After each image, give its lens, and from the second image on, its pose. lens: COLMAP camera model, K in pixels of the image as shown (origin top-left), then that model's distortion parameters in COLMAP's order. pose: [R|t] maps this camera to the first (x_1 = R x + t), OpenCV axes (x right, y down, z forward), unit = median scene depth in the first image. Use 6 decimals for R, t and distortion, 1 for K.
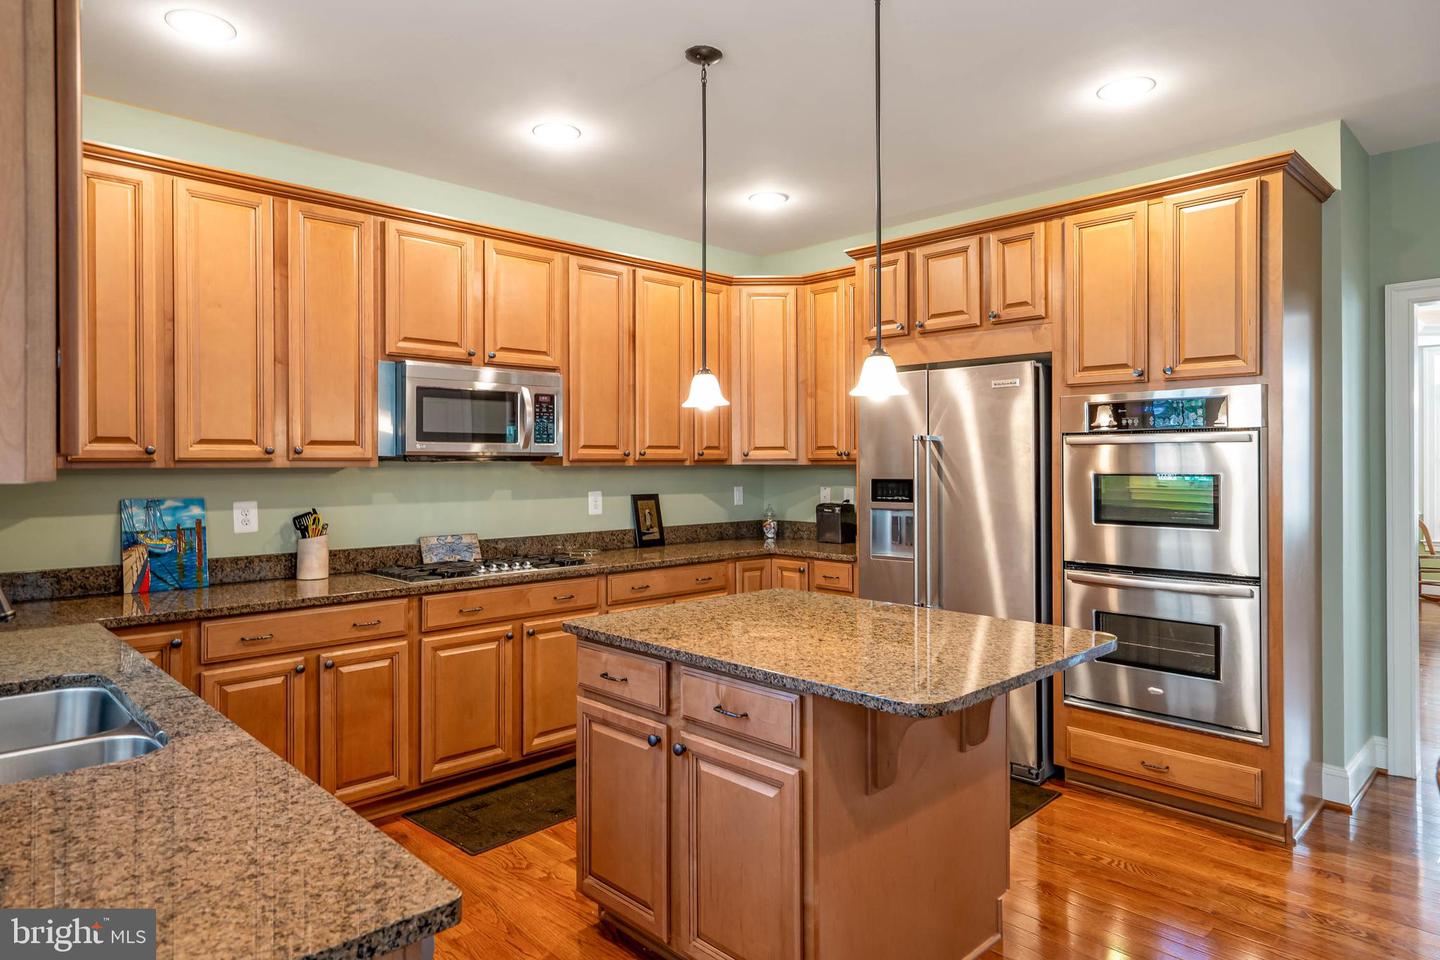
lens RADIAL K [[855.5, 0, 727.0], [0, 855.5, 468.1], [0, 0, 1]] dist [0.001881, 0.002400]
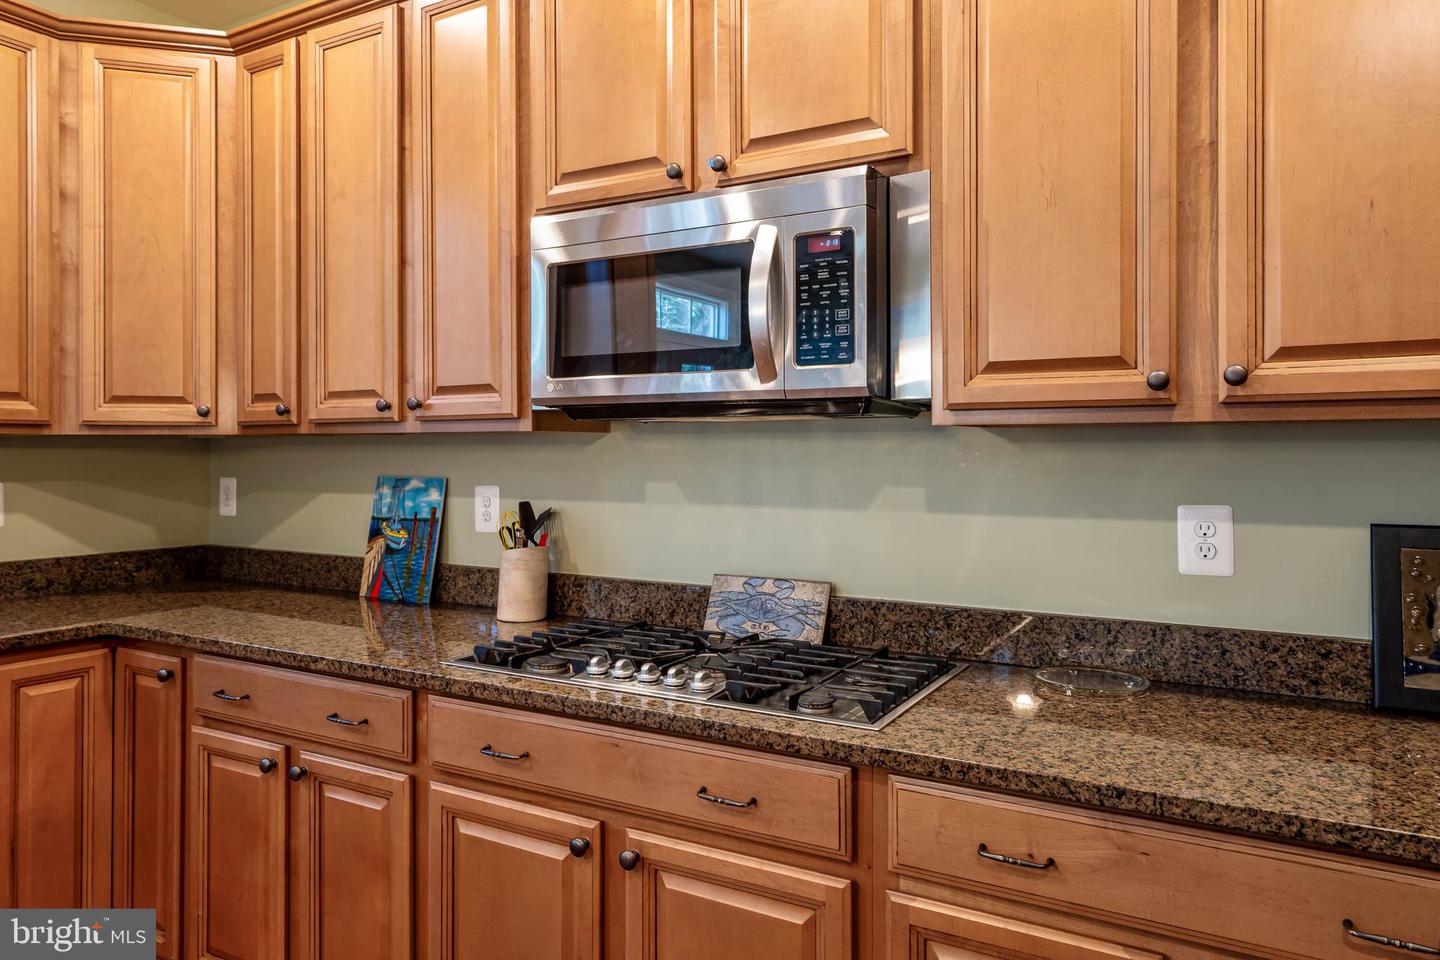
lens RADIAL K [[962.4, 0, 718.4], [0, 962.4, 457.0], [0, 0, 1]] dist [0.005359, 0.001398]
pose [[0.257571, 0.013780, -0.966161, 0.187041], [-0.001917, 0.999904, 0.013751, 0.005636], [0.966257, -0.001690, 0.257573, 0.893831]]
